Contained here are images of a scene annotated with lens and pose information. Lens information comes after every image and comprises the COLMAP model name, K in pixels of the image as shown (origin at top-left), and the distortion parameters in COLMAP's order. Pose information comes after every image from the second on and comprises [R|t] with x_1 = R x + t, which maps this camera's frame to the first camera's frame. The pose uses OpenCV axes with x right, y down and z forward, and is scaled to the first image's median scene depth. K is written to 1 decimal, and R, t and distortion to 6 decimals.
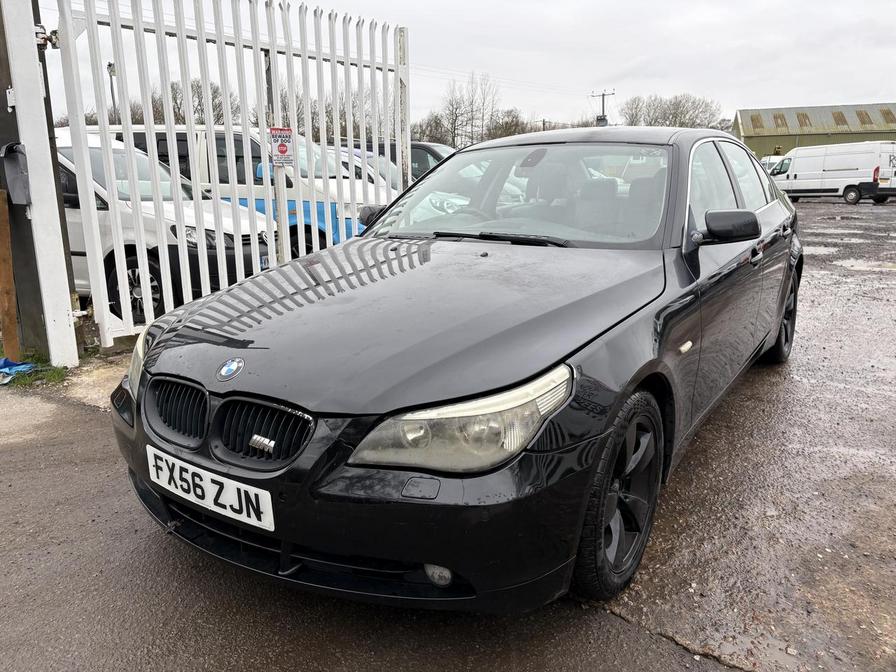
lens RADIAL K [[674.5, 0, 452.7], [0, 674.5, 335.6], [0, 0, 1]] dist [0.038800, -0.017134]
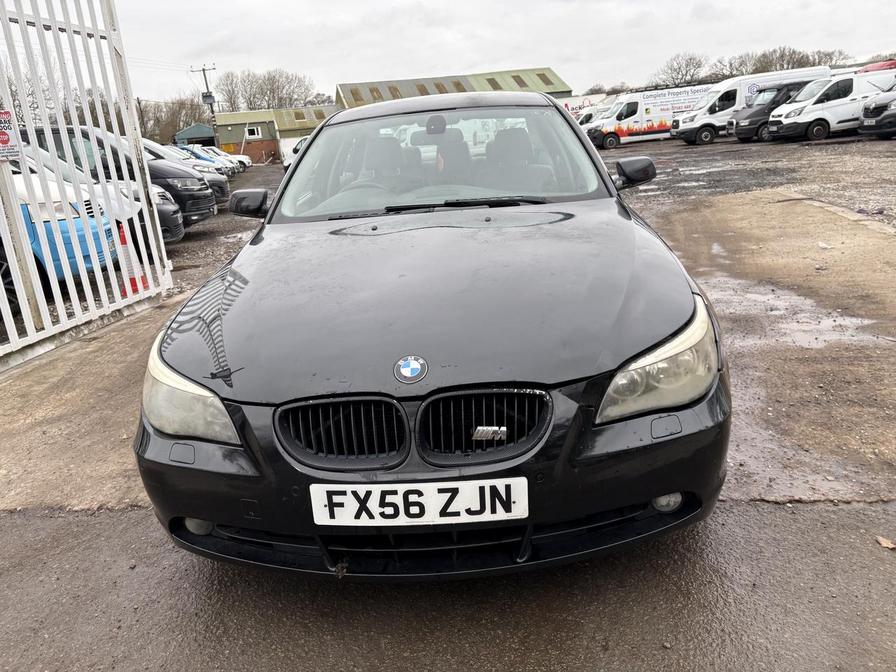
lens RADIAL K [[674.5, 0, 450.6], [0, 674.5, 337.2], [0, 0, 1]] dist [0.038800, -0.017134]
pose [[0.849048, -0.206204, 0.486413, -0.711917], [0.189873, 0.978270, 0.083287, -0.056190], [-0.493017, 0.021642, 0.869750, 0.199517]]
